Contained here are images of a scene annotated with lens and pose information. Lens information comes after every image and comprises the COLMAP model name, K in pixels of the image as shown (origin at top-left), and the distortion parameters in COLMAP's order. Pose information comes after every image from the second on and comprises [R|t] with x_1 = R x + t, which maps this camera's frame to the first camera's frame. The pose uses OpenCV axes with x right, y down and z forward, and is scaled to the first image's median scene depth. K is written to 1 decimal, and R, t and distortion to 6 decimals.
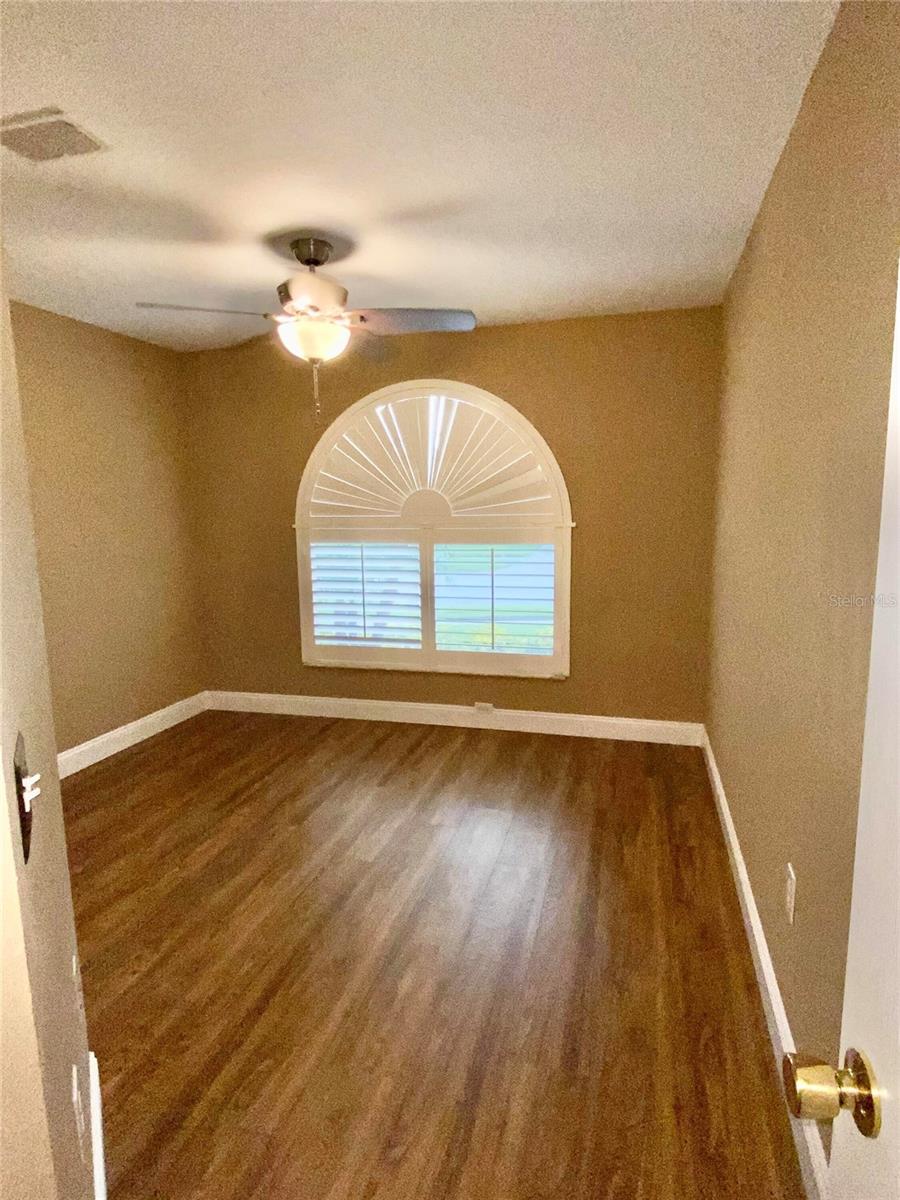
lens RADIAL K [[663.7, 0, 452.8], [0, 663.7, 604.2], [0, 0, 1]] dist [-0.003005, -0.000407]
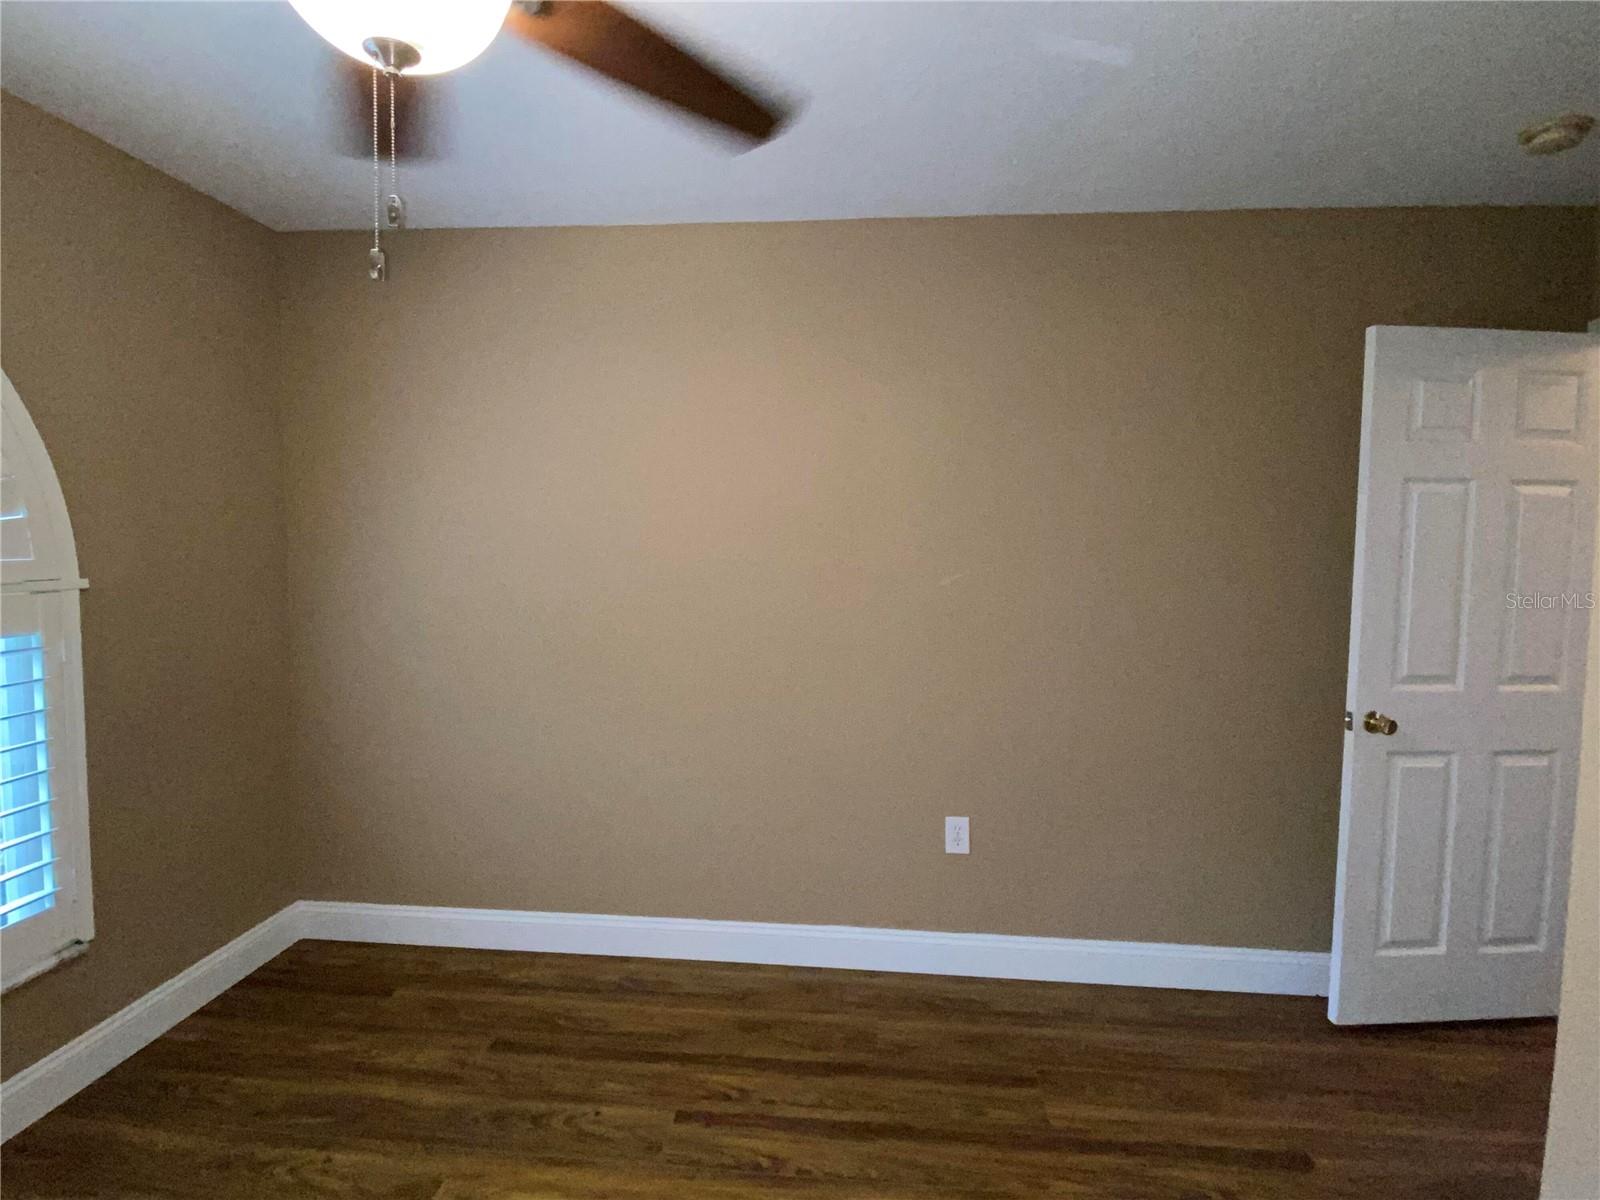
lens RADIAL K [[813.6, 0, 803.6], [0, 813.6, 595.6], [0, 0, 1]] dist [0.000250, -0.000218]
pose [[-0.186788, -0.057166, 0.980736, -0.521200], [0.135366, 0.987285, 0.083329, -0.114435], [-0.973030, 0.148323, -0.176674, 0.788884]]
